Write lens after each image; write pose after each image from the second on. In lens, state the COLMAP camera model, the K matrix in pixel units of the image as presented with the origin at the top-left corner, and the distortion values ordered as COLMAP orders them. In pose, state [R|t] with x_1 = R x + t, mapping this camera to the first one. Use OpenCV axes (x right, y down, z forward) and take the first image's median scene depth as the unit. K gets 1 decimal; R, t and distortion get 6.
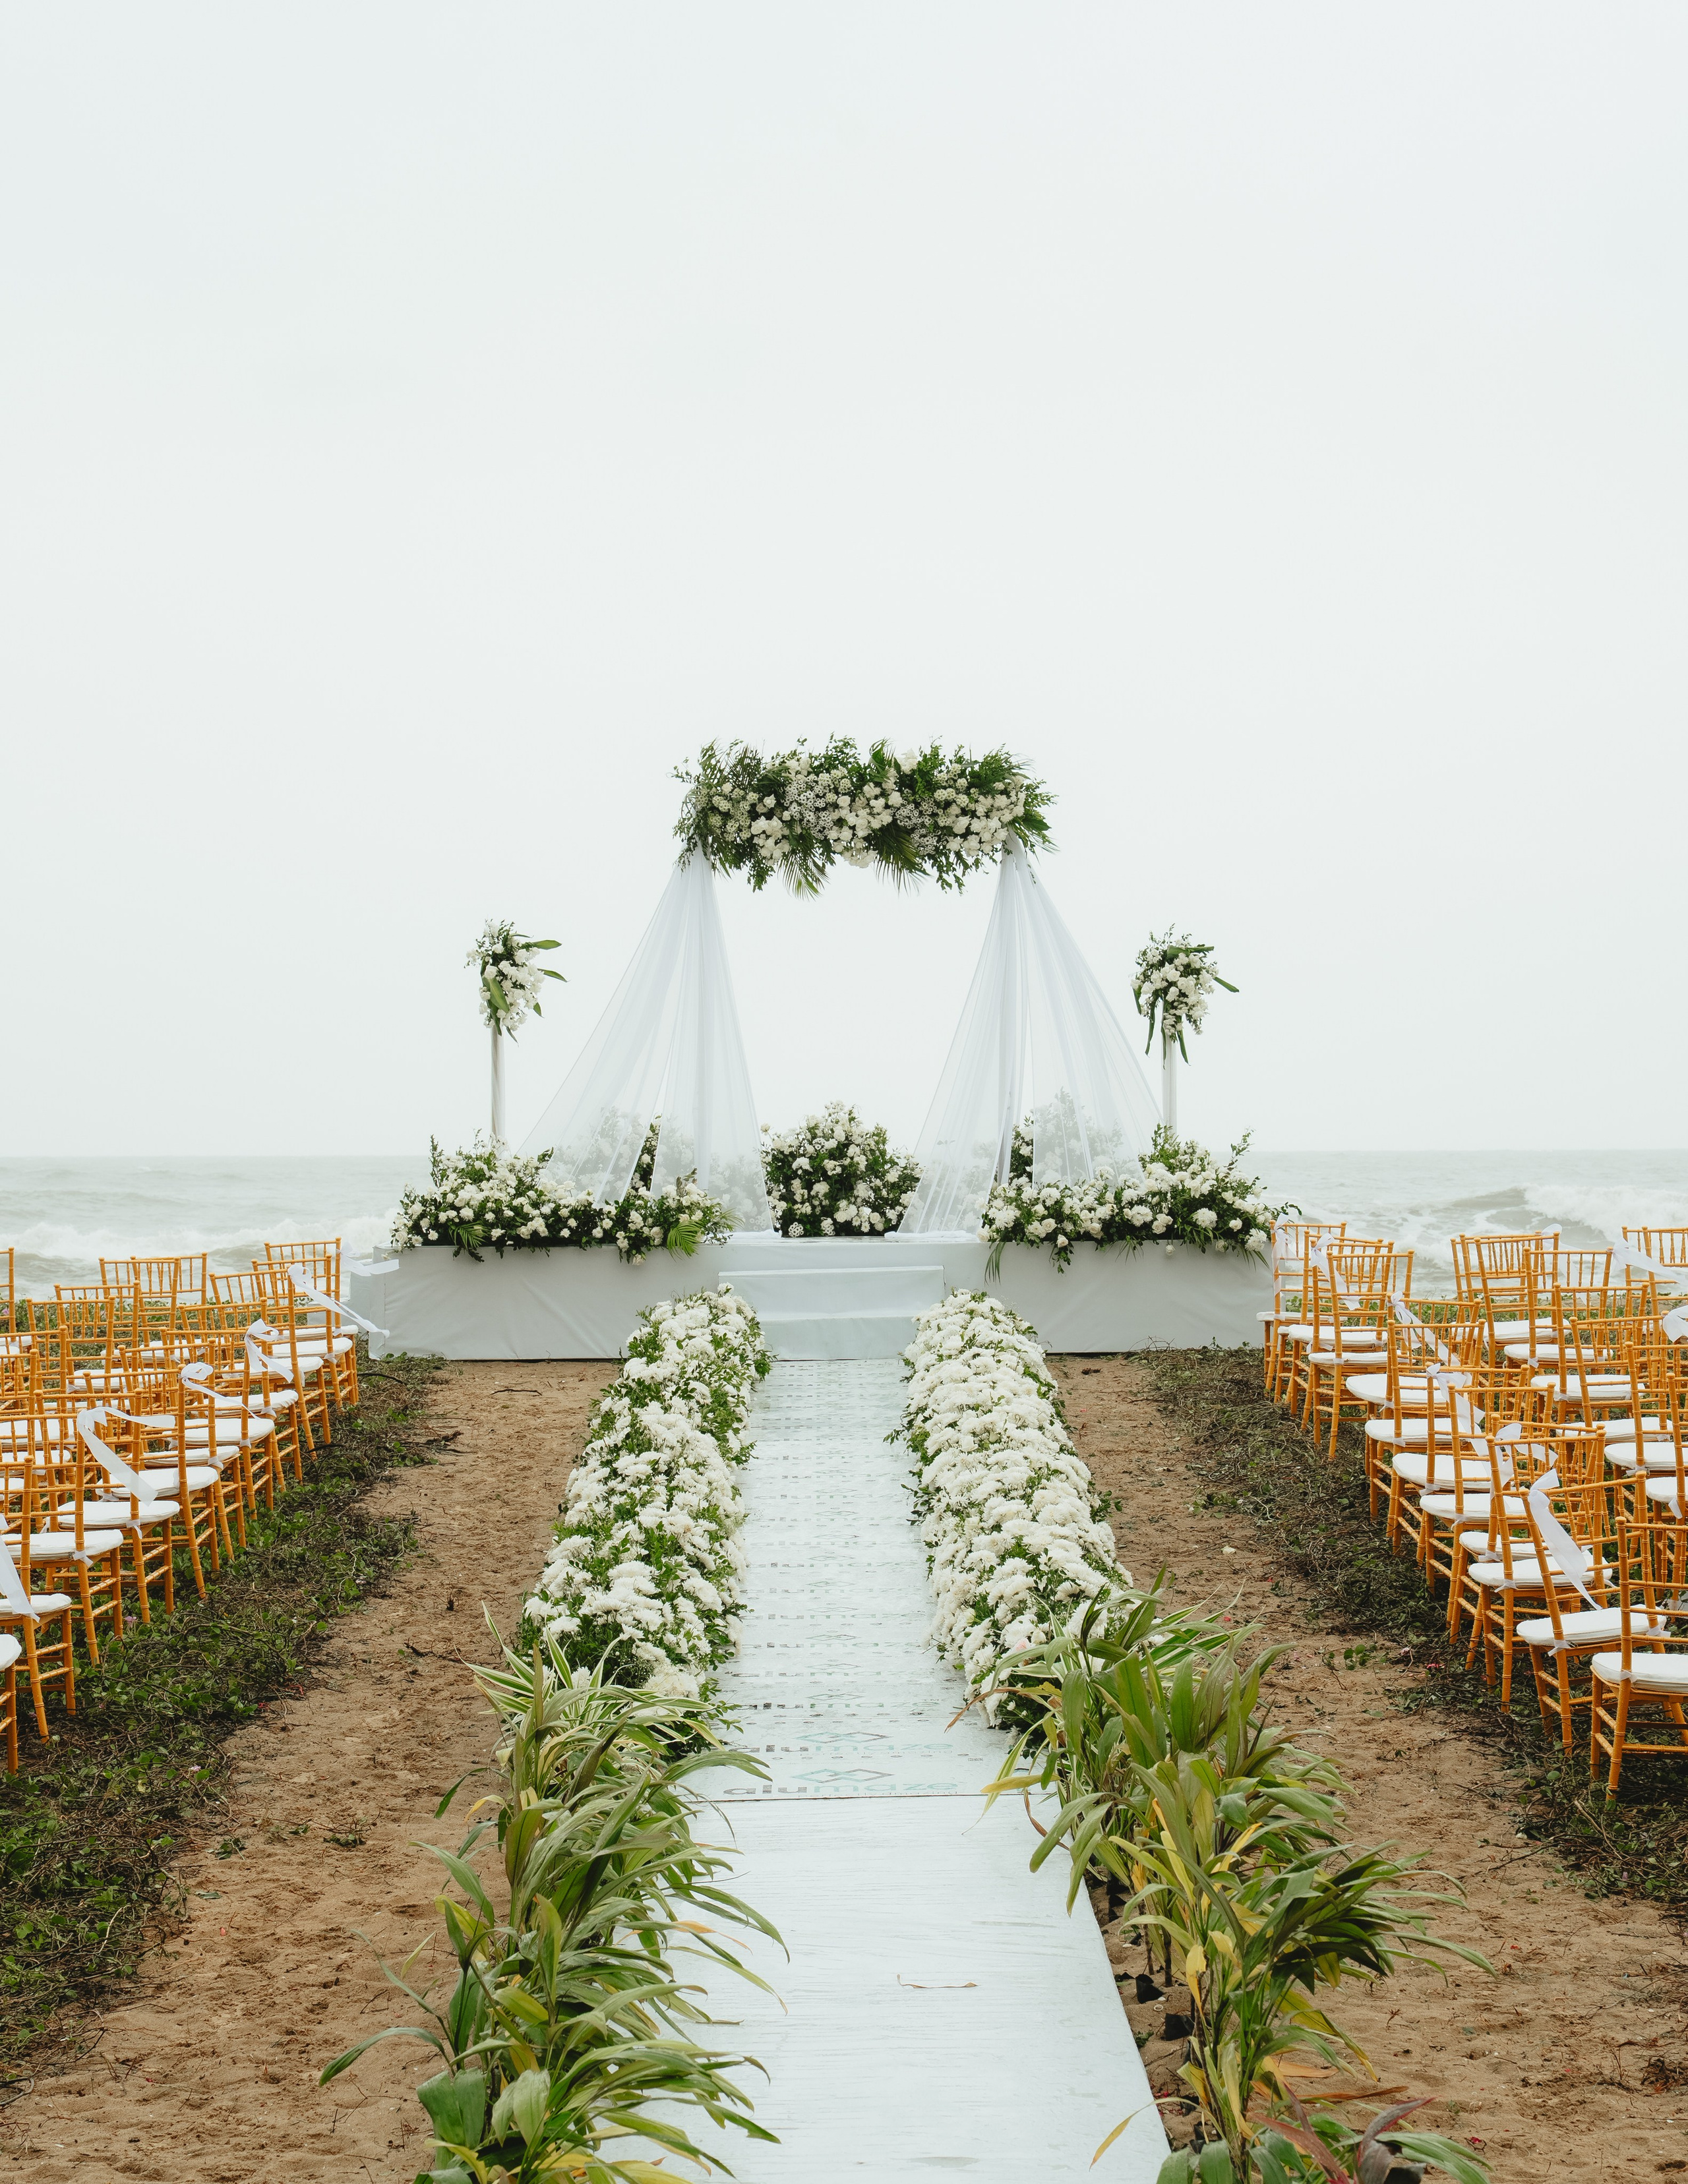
lens RADIAL K [[4707.8, 0, 831.8], [0, 4707.8, 1091.5], [0, 0, 1]] dist [-0.006897, 0.000000]
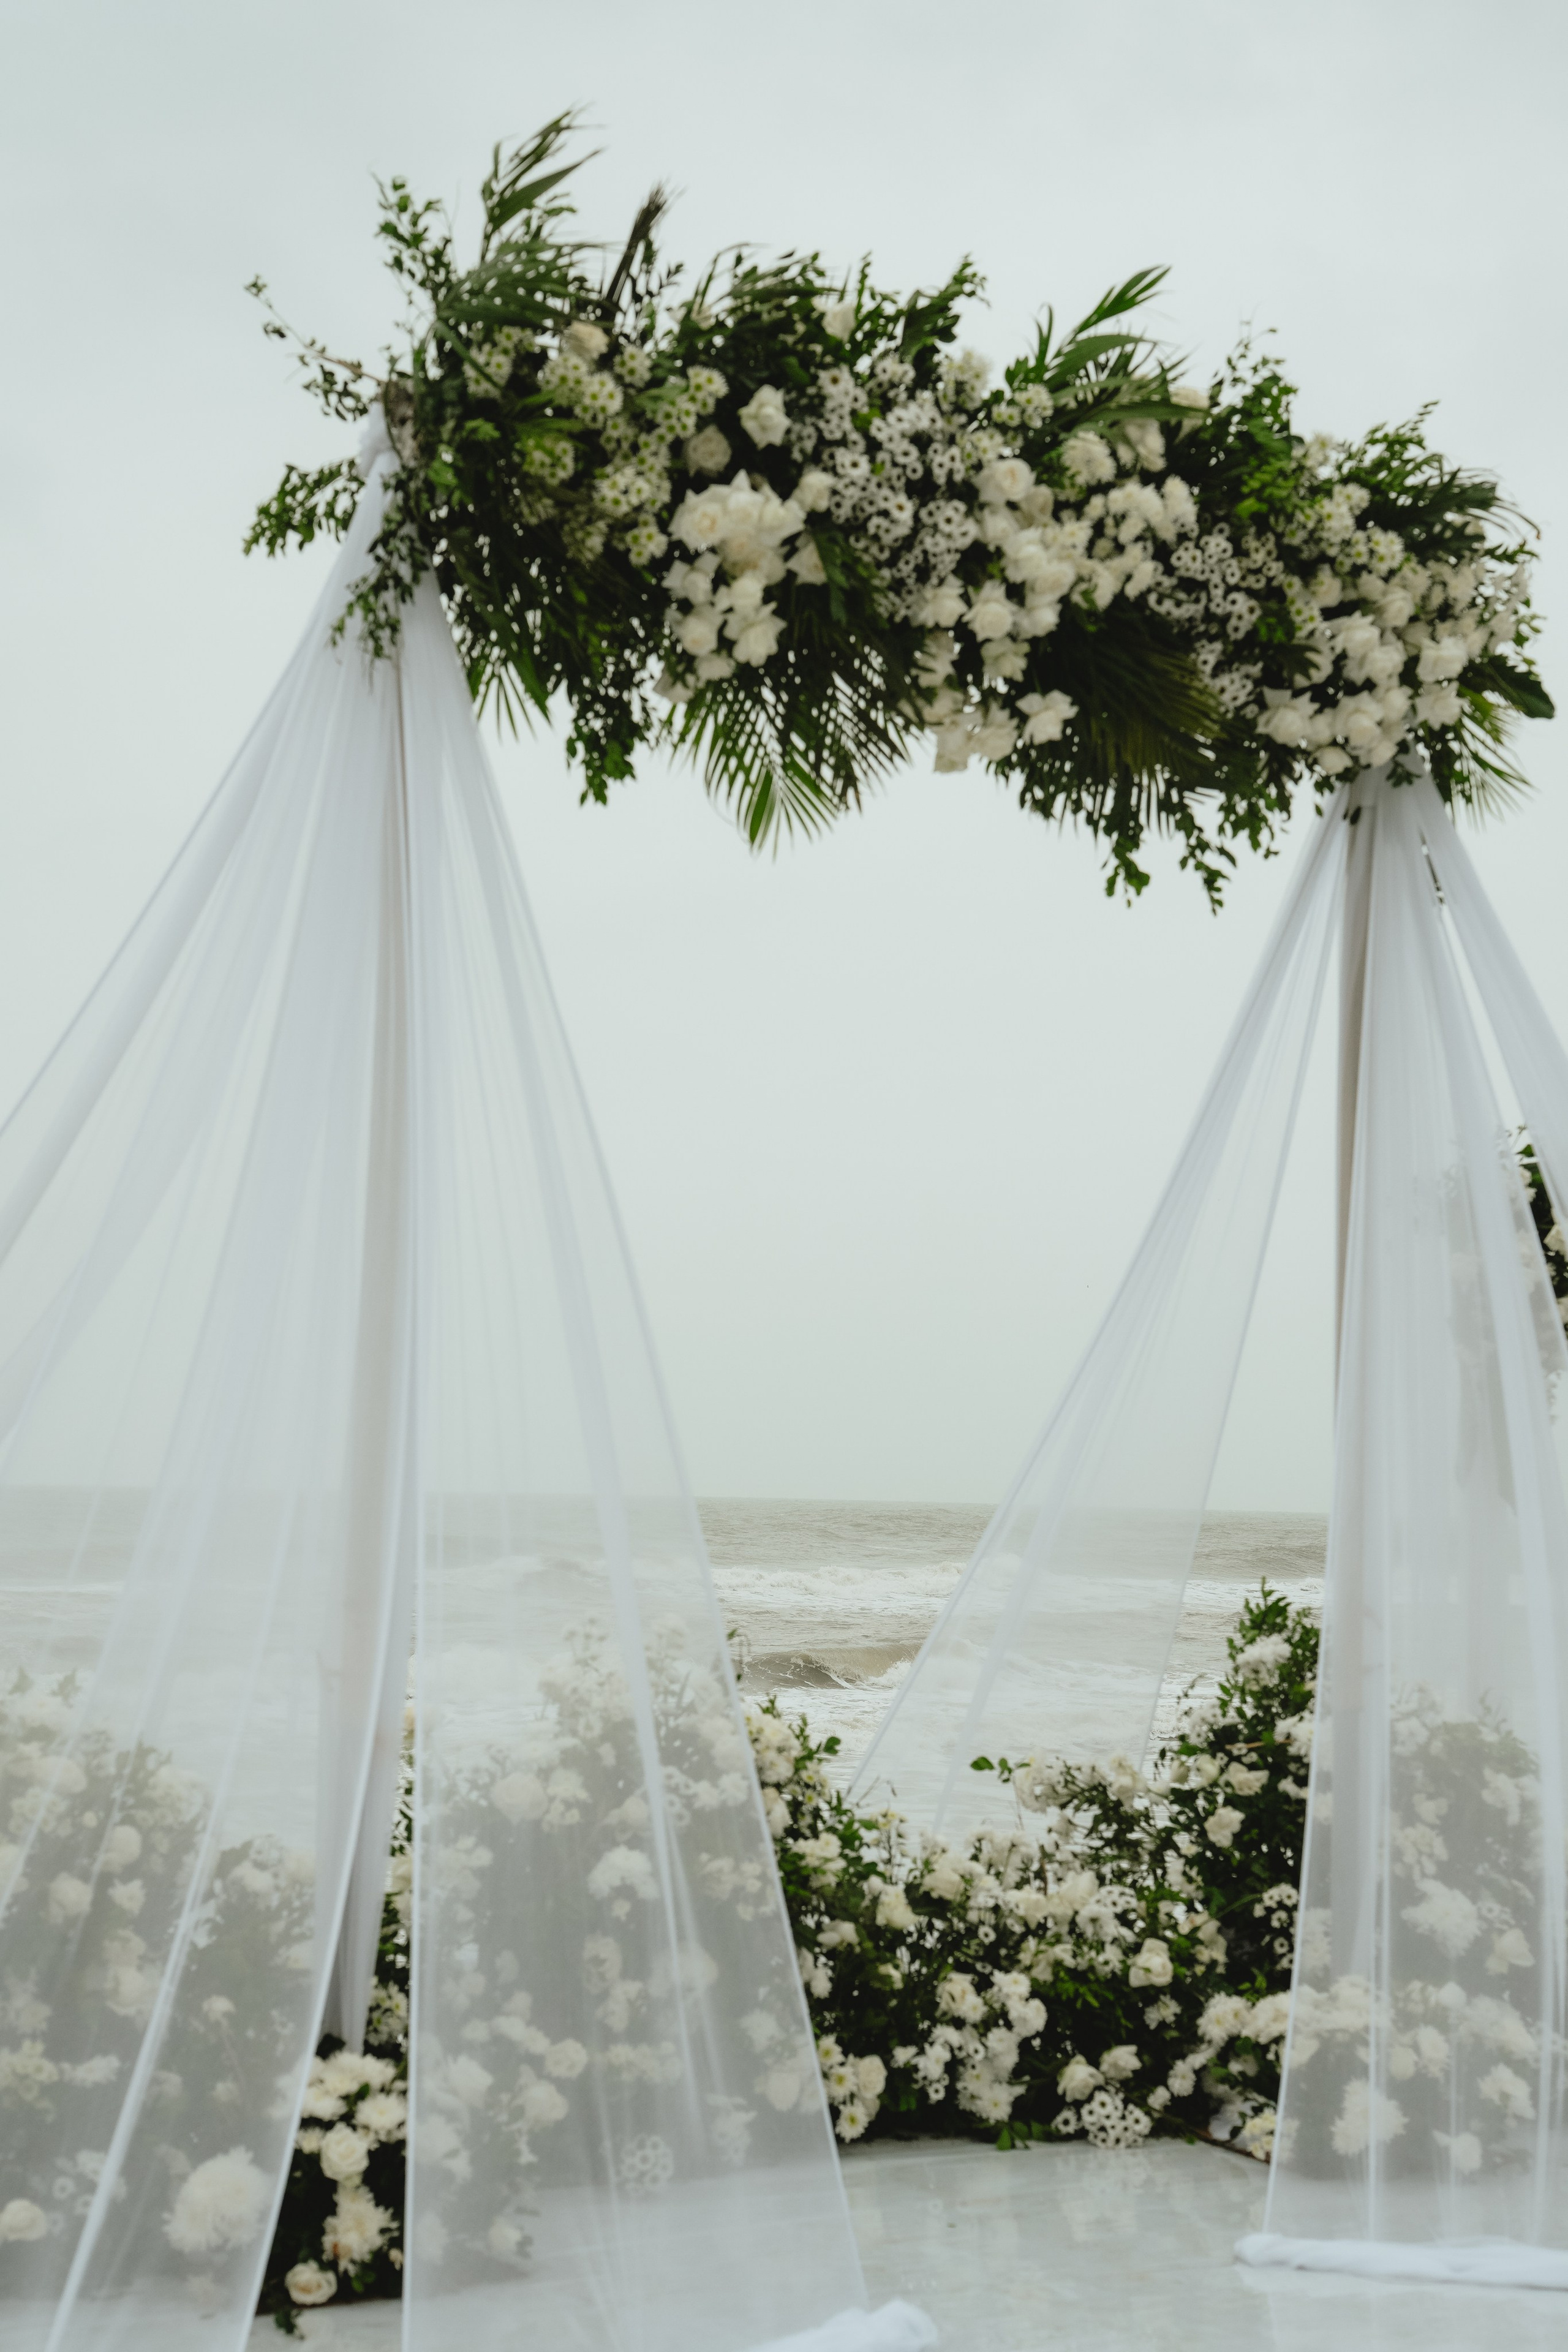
lens RADIAL K [[3059.3, 0, 784.1], [0, 3059.3, 1172.5], [0, 0, 1]] dist [-0.003002, 0.000000]
pose [[0.840541, 0.090474, 0.534139, -0.095379], [-0.009237, 0.988206, -0.152849, 0.002705], [-0.541669, 0.123542, 0.831464, 0.868234]]
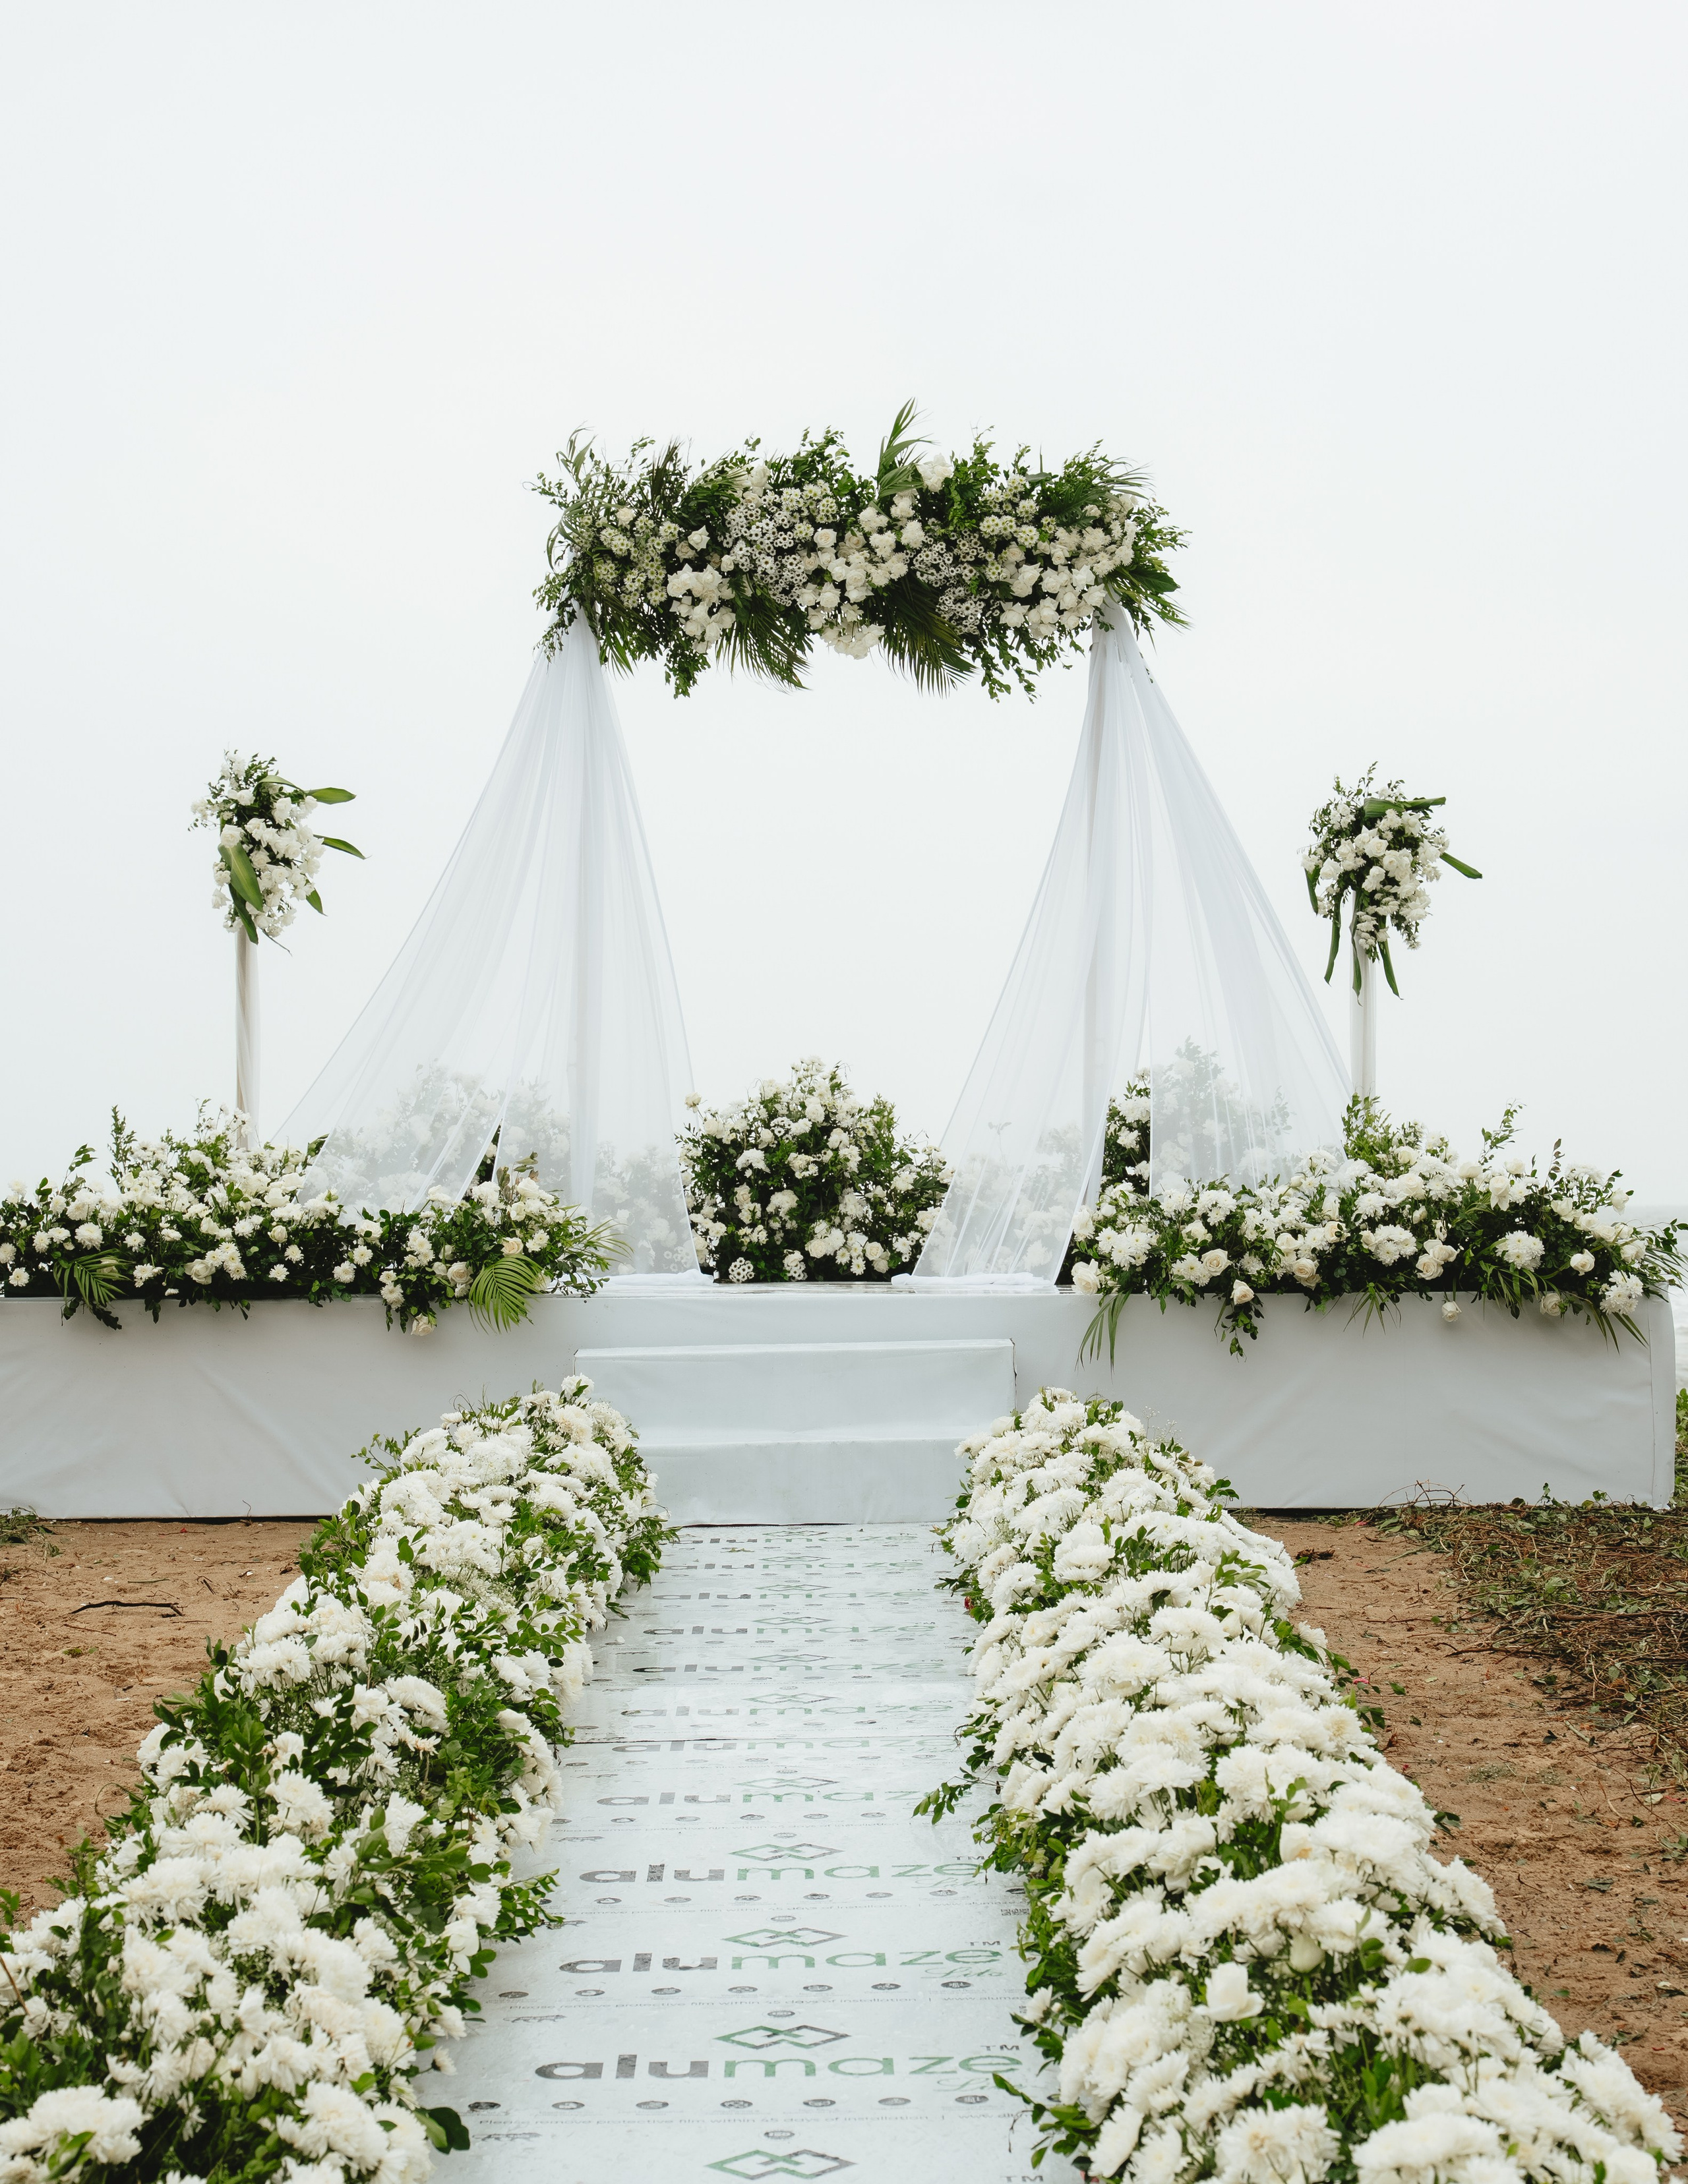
lens RADIAL K [[4377.0, 0, 862.4], [0, 4377.0, 1090.5], [0, 0, 1]] dist [0.122889, 0.000000]
pose [[0.999933, 0.005146, 0.010416, 0.001841], [-0.005009, 0.999901, -0.013127, 0.014099], [-0.010483, 0.013074, 0.999860, 0.455072]]
